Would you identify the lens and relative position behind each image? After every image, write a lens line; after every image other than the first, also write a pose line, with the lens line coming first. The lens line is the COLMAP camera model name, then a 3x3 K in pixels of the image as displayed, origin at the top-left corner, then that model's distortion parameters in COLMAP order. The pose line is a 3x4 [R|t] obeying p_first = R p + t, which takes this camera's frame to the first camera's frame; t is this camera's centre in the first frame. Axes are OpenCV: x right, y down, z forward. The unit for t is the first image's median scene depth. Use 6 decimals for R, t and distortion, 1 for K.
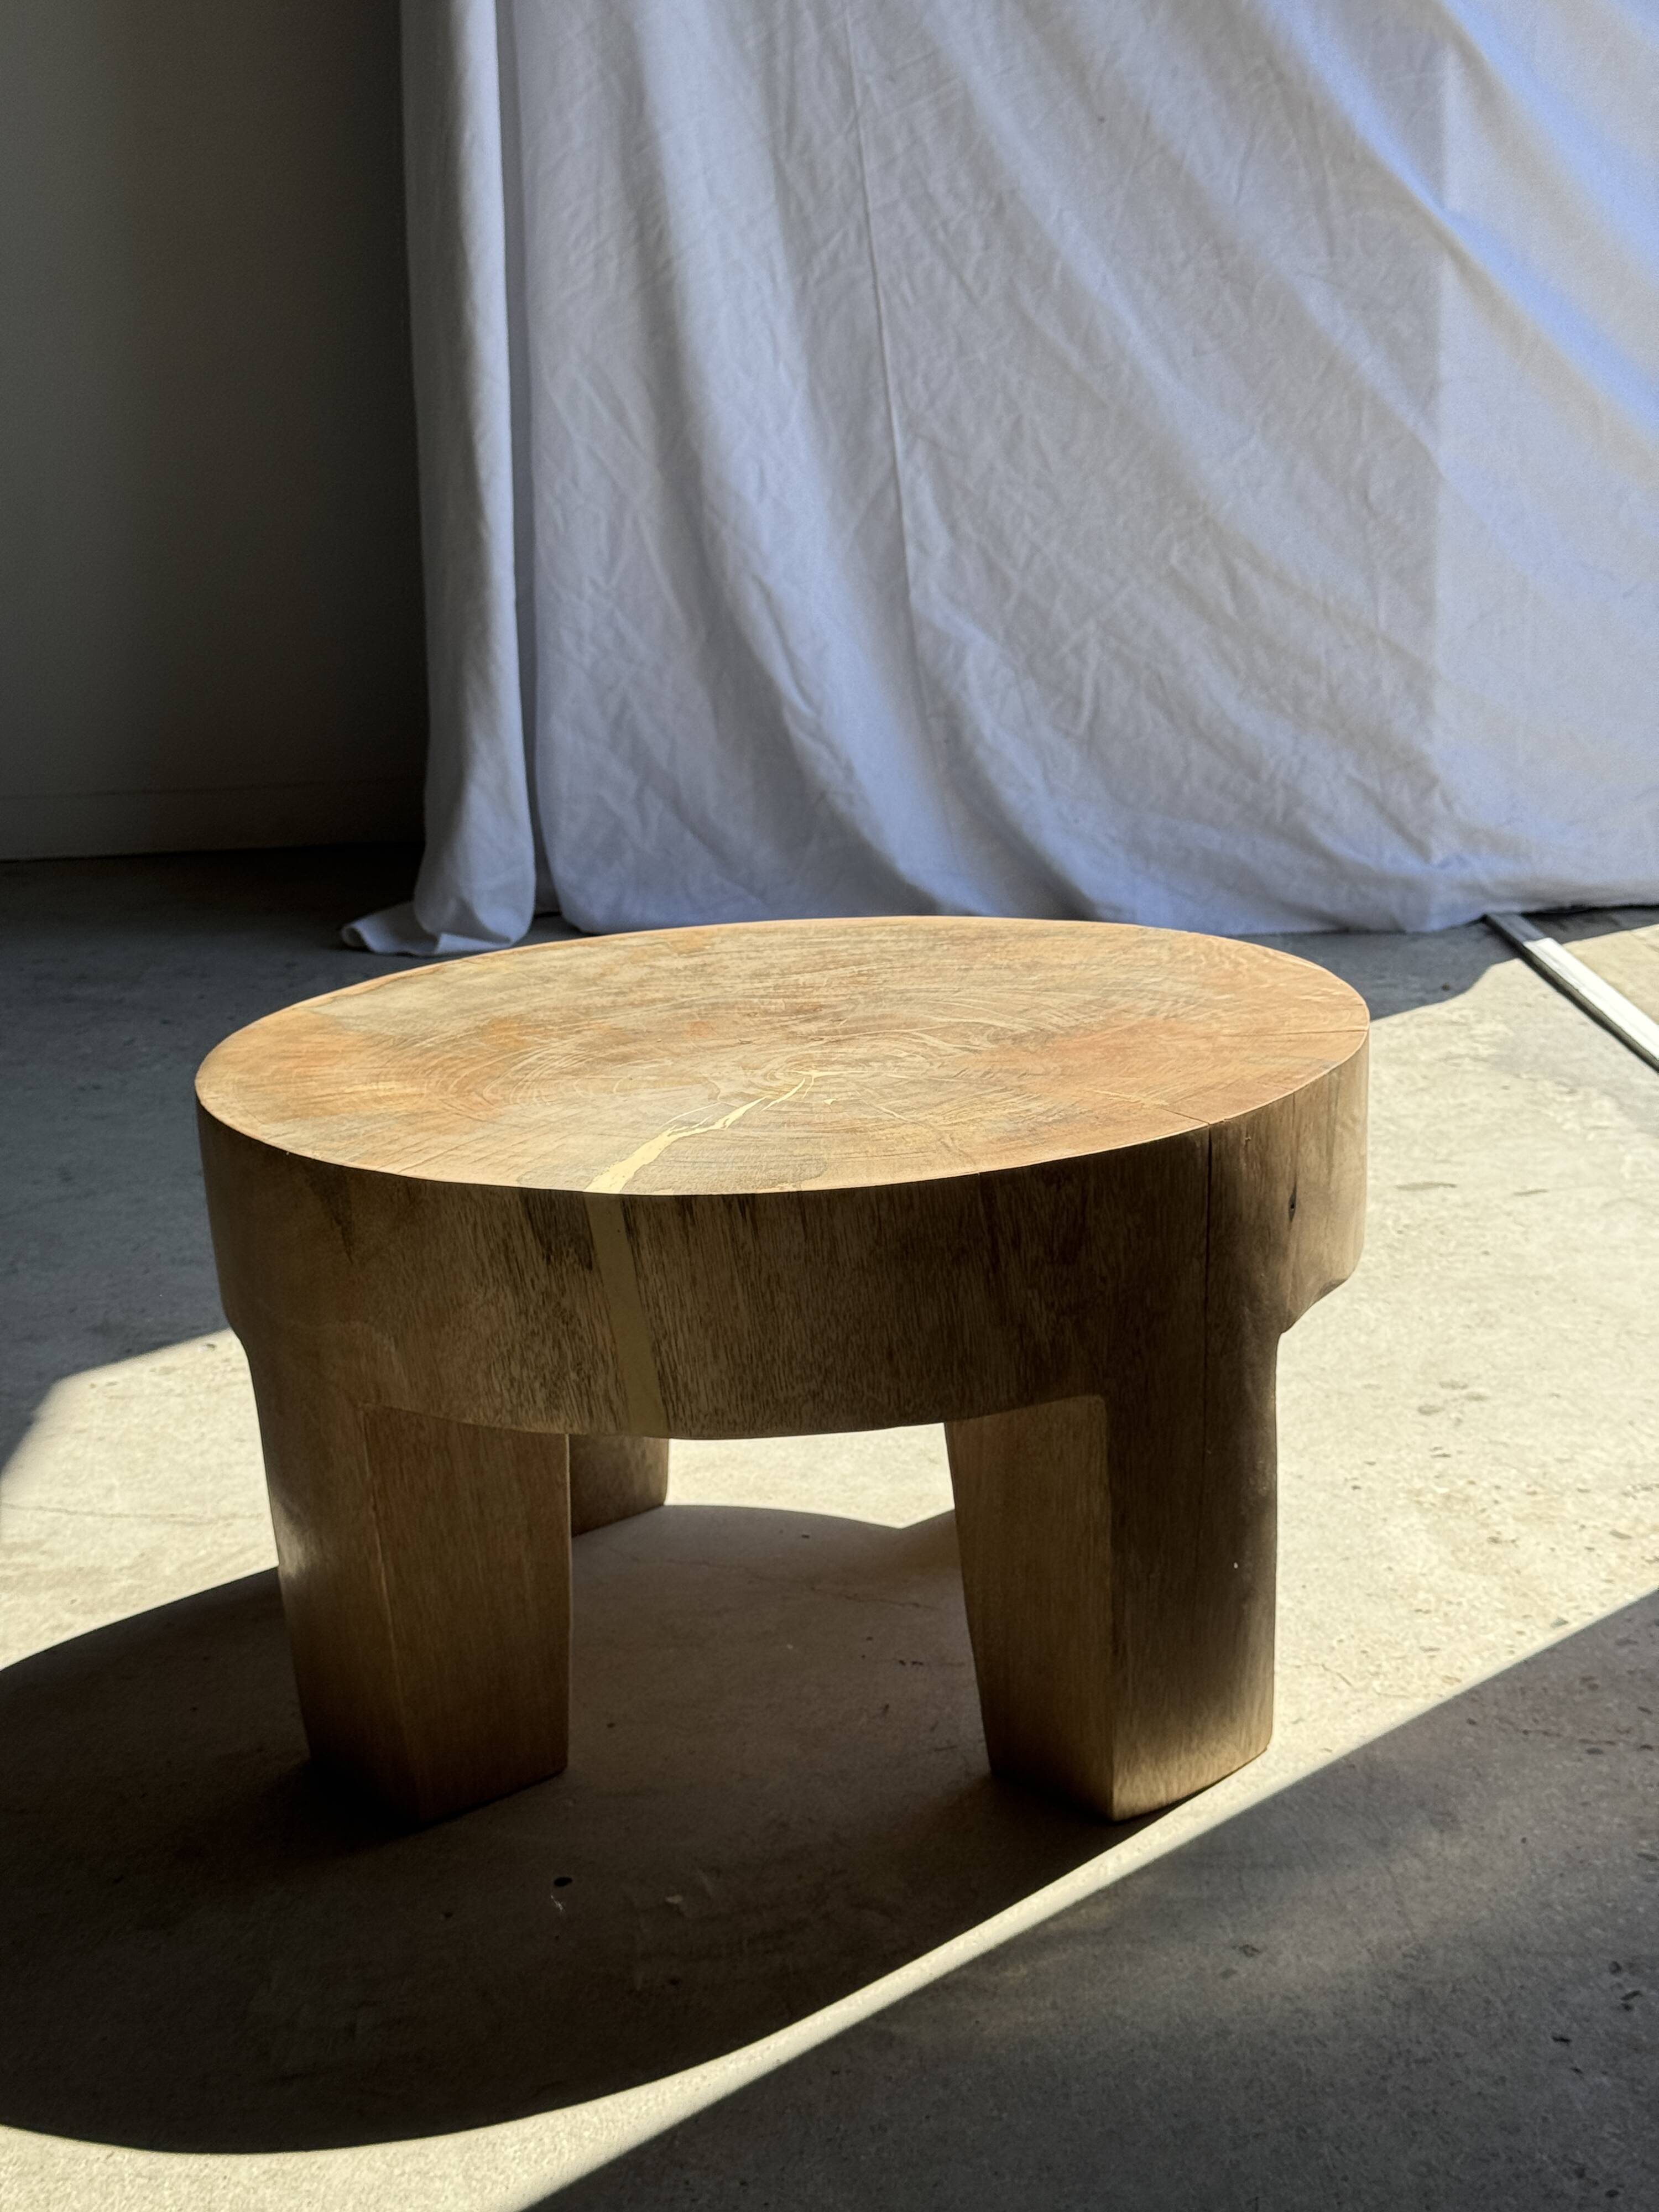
lens RADIAL K [[3080.3, 0, 829.1], [0, 3080.3, 1136.5], [0, 0, 1]] dist [0.114961, 0.000000]
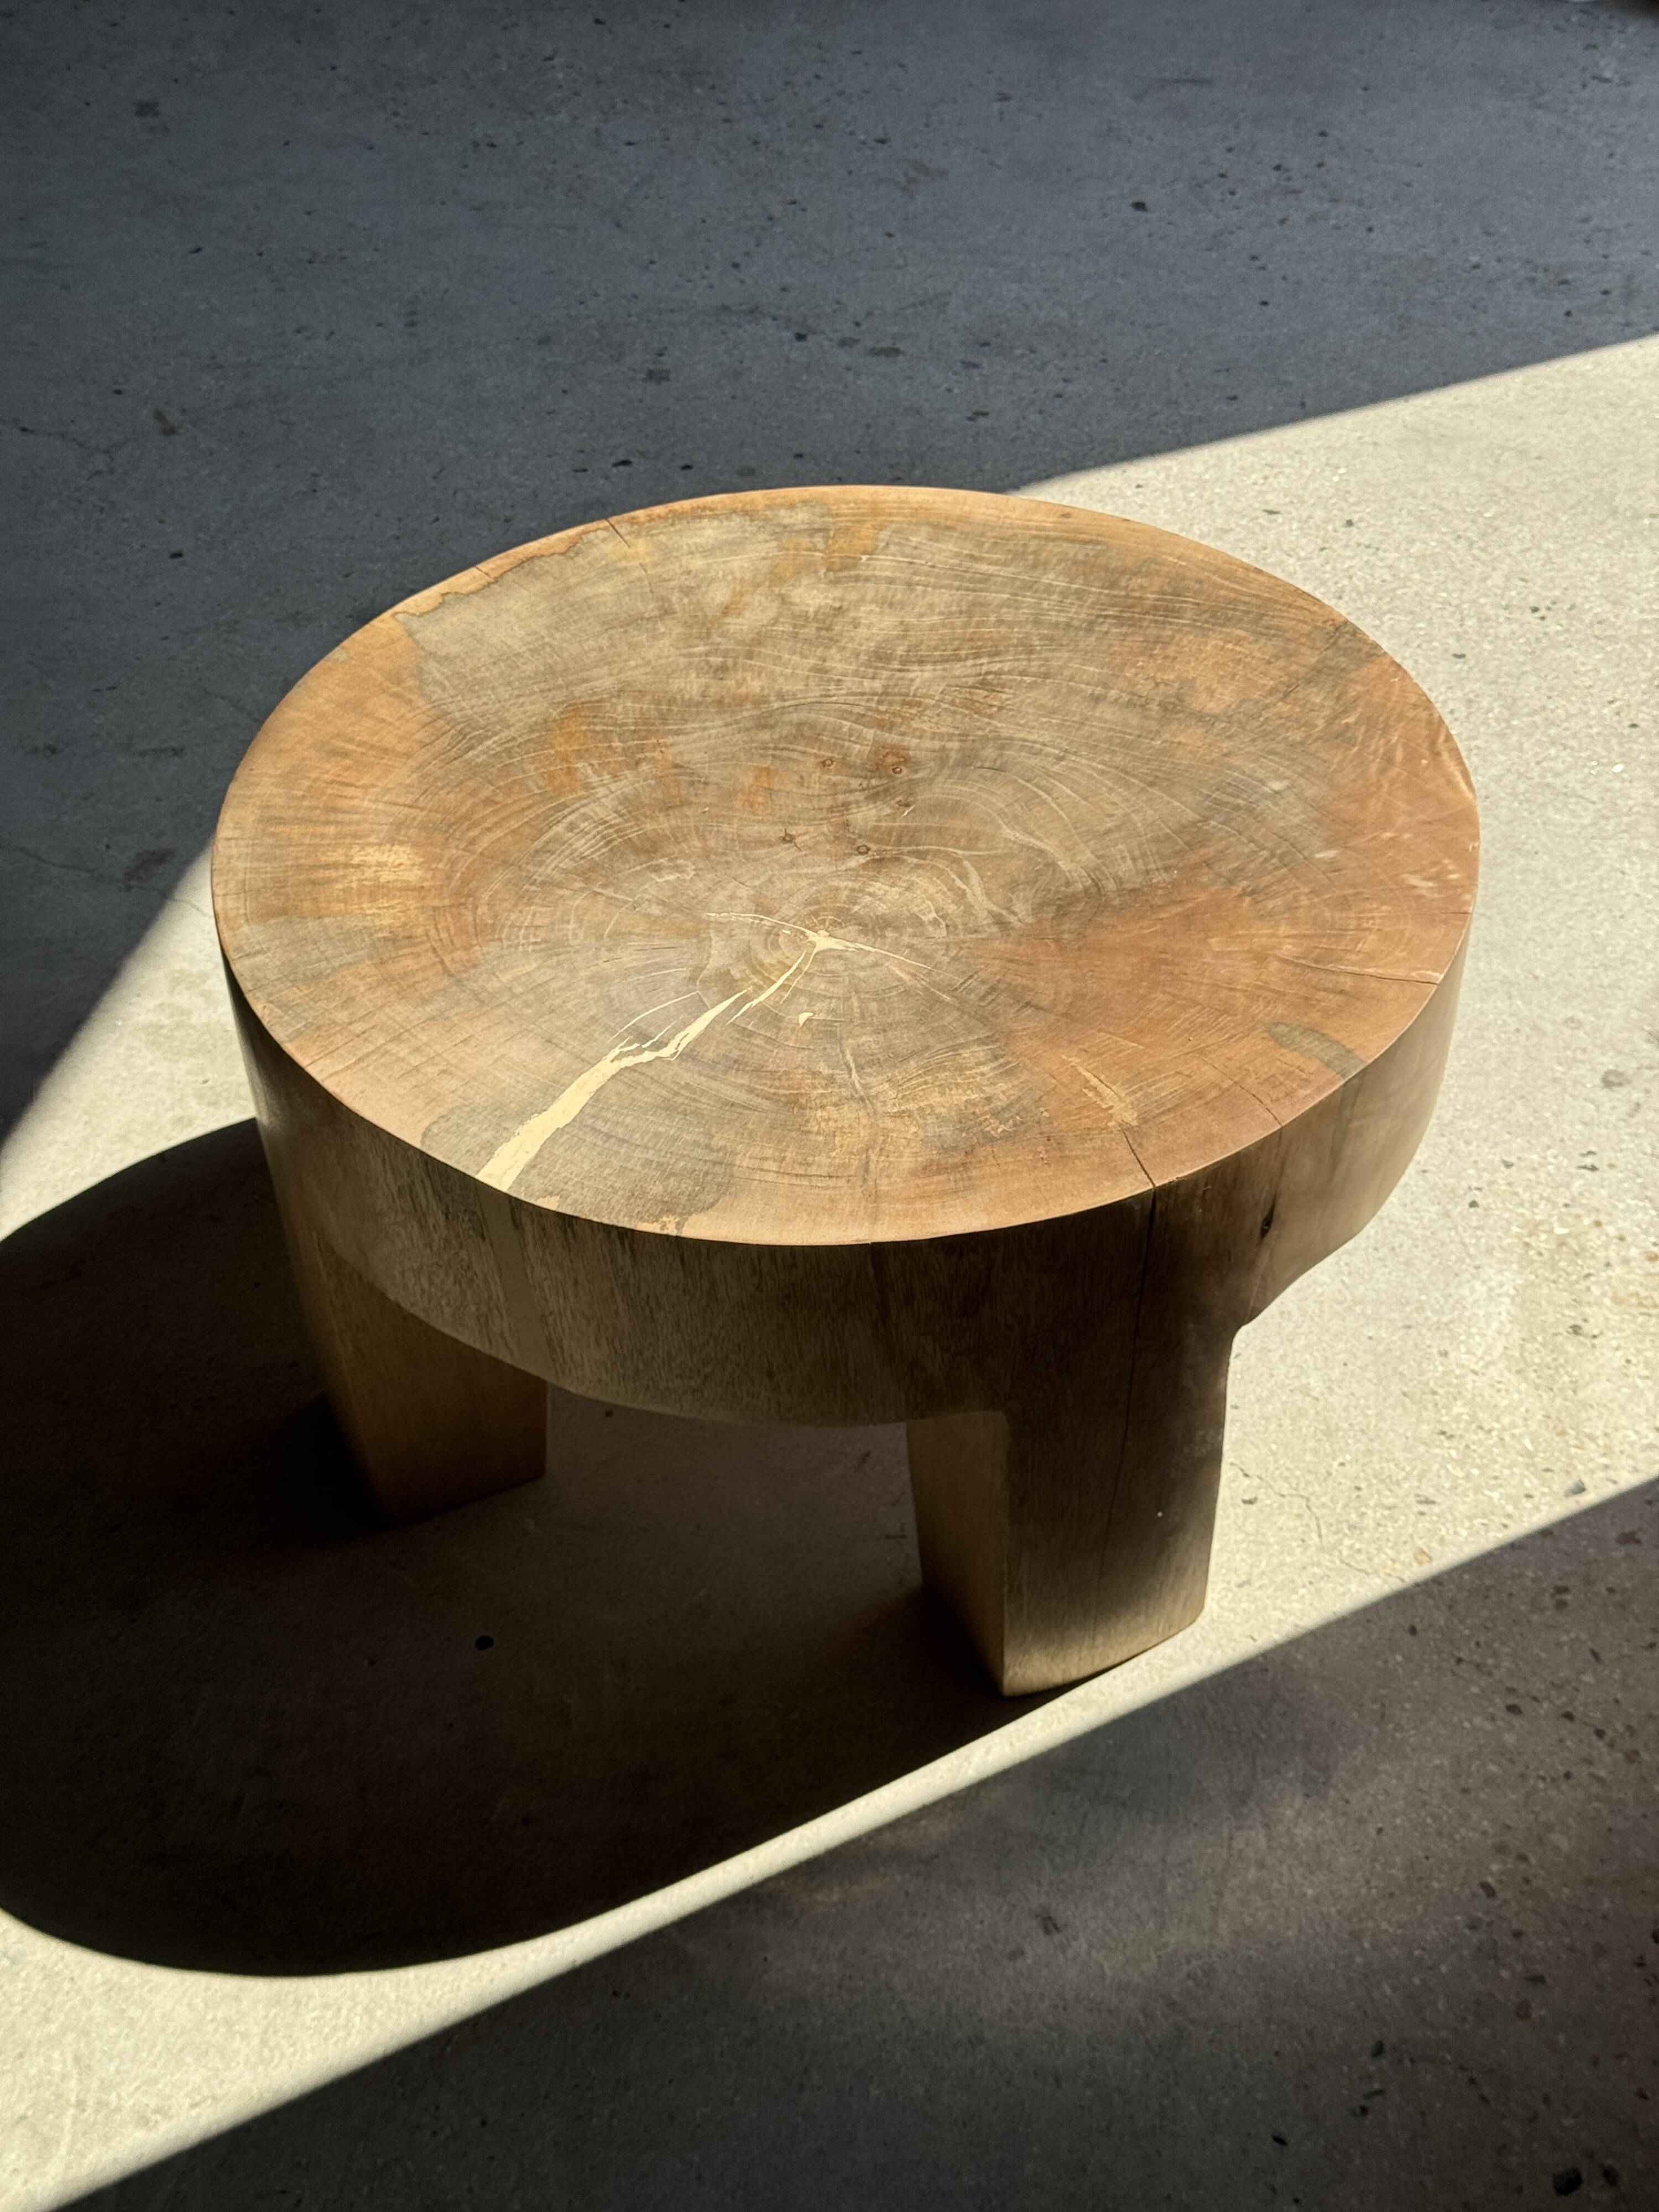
lens RADIAL K [[3080.3, 0, 867.8], [0, 3080.3, 1030.0], [0, 0, 1]] dist [0.114961, 0.000000]
pose [[0.963955, 0.196804, -0.179052, 0.084439], [-0.094263, 0.881920, 0.461878, -0.199581], [0.248809, -0.428352, 0.868682, 0.084071]]
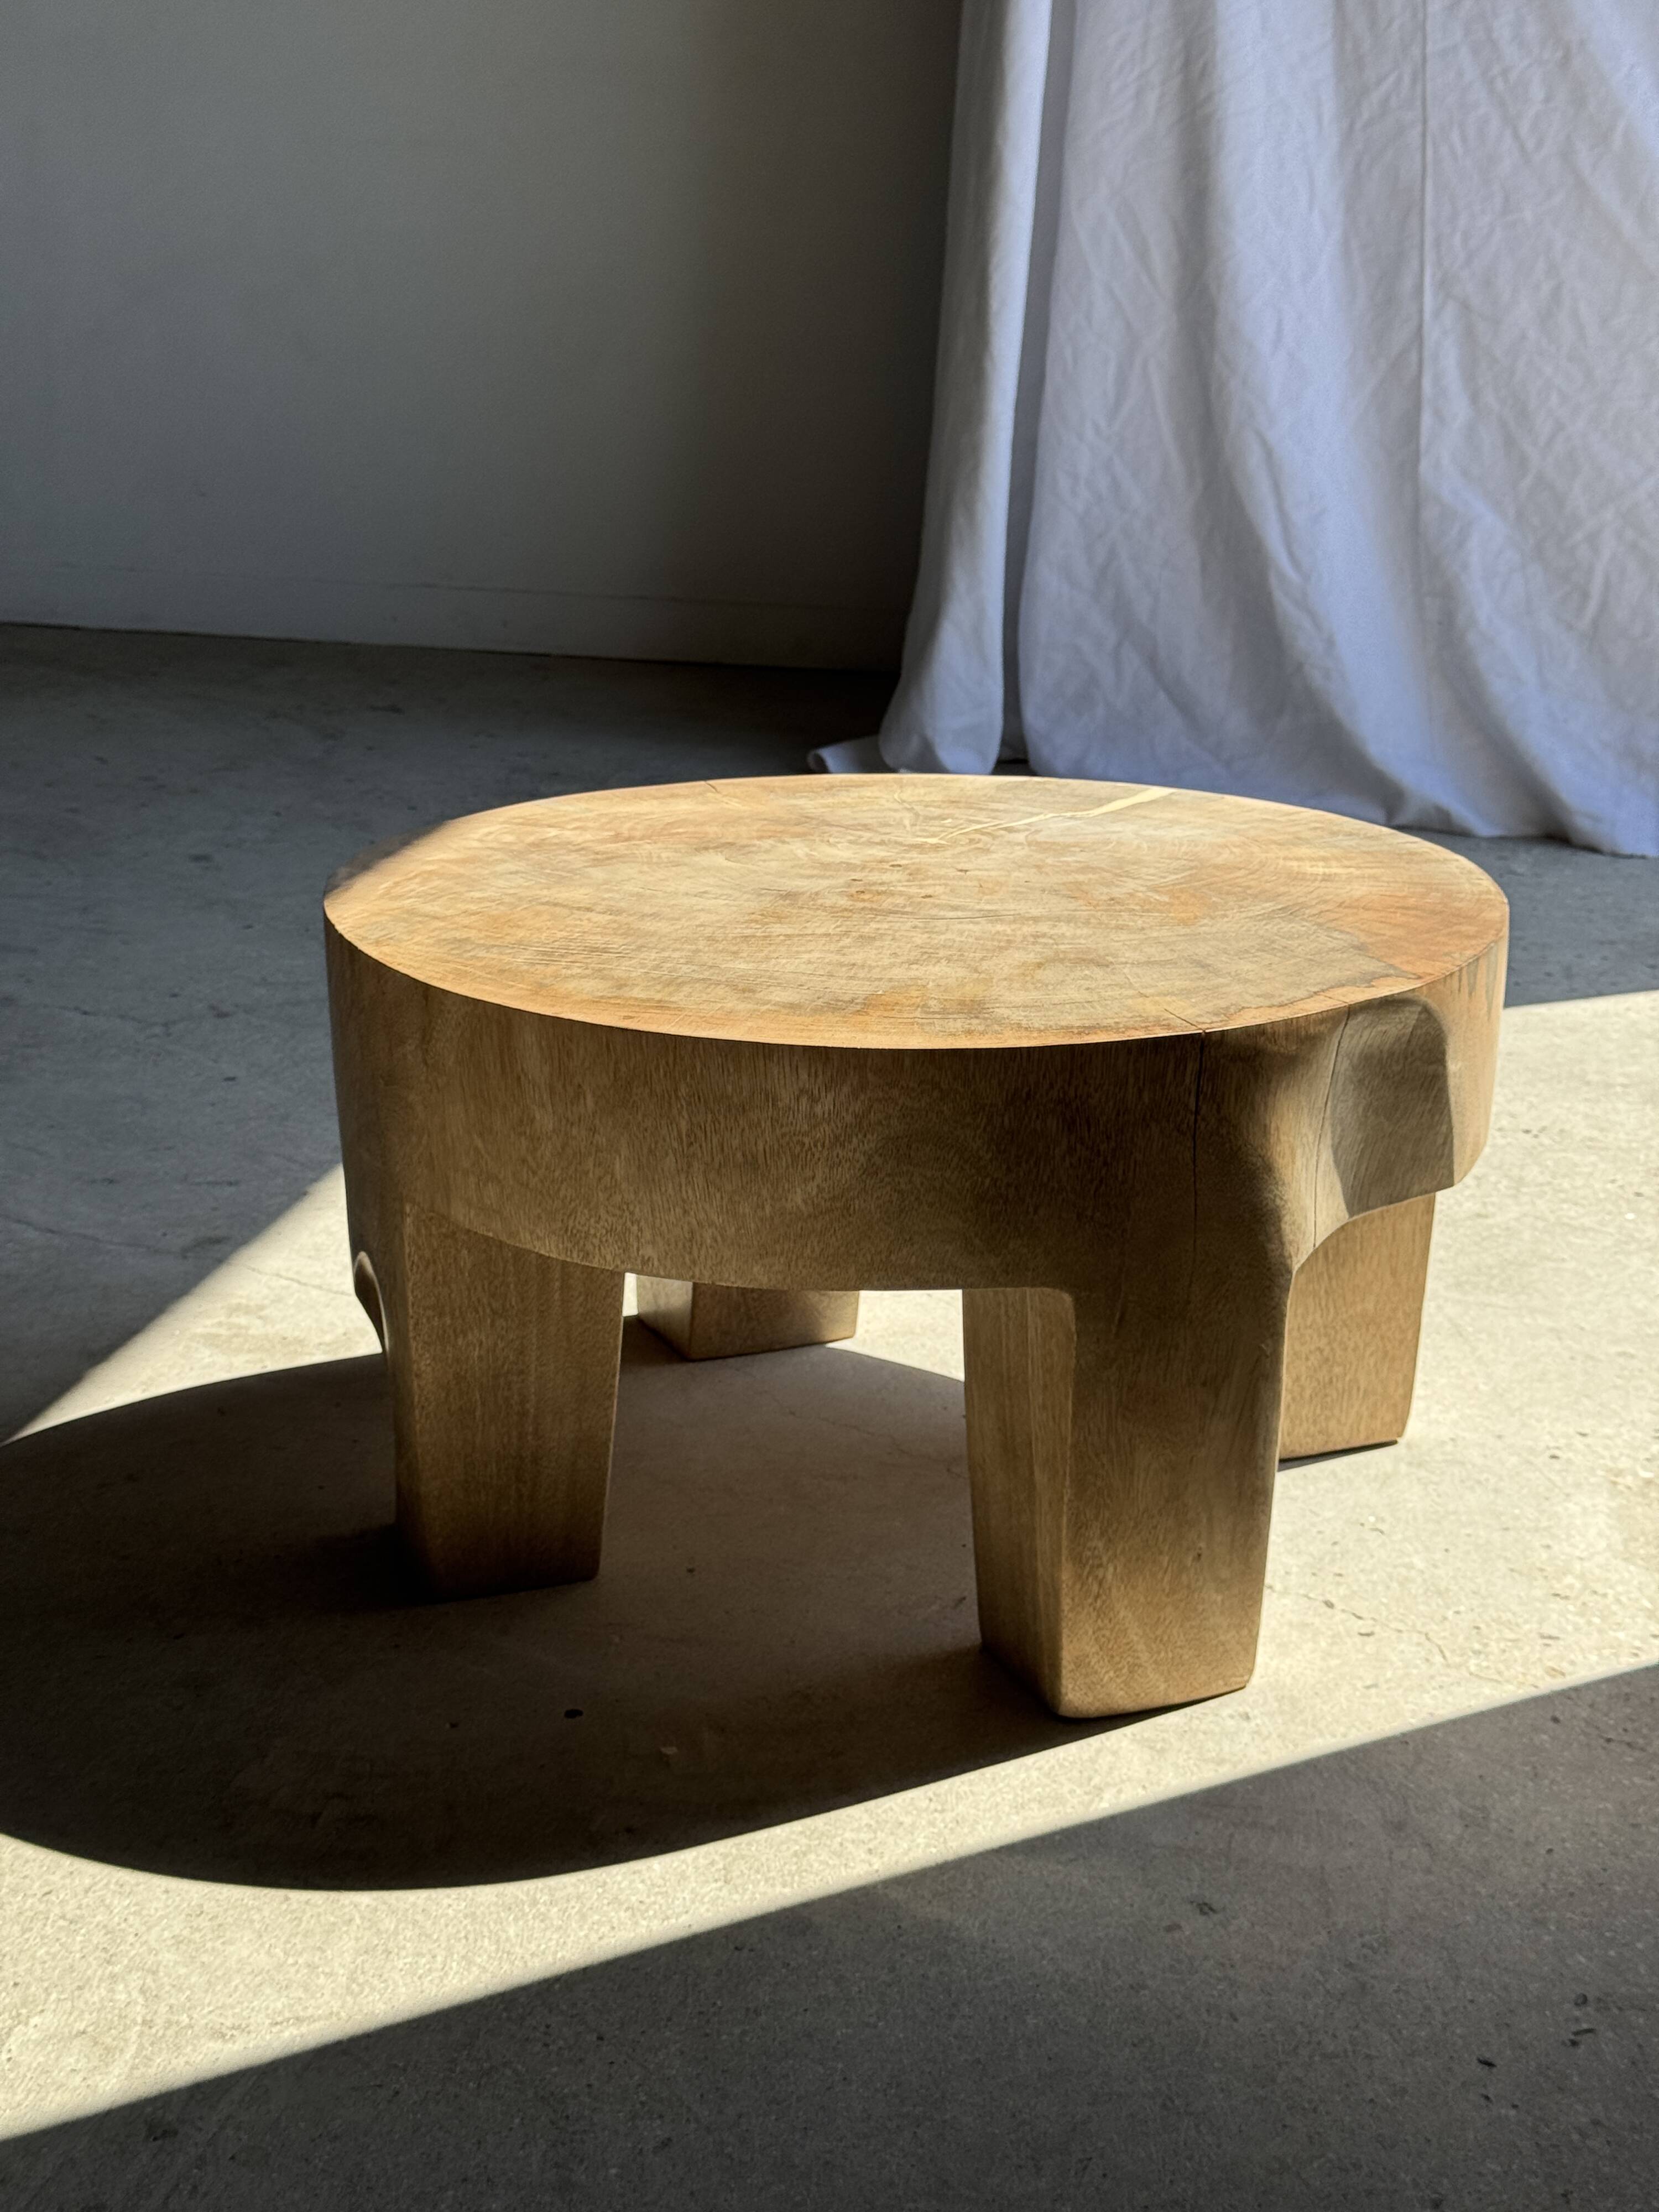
lens RADIAL K [[3080.3, 0, 812.0], [0, 3080.3, 1127.3], [0, 0, 1]] dist [0.114961, 0.000000]
pose [[0.967596, 0.134258, -0.213854, 0.078692], [-0.123733, 0.990381, 0.061926, -0.009335], [0.220111, -0.033458, 0.974901, 0.017737]]
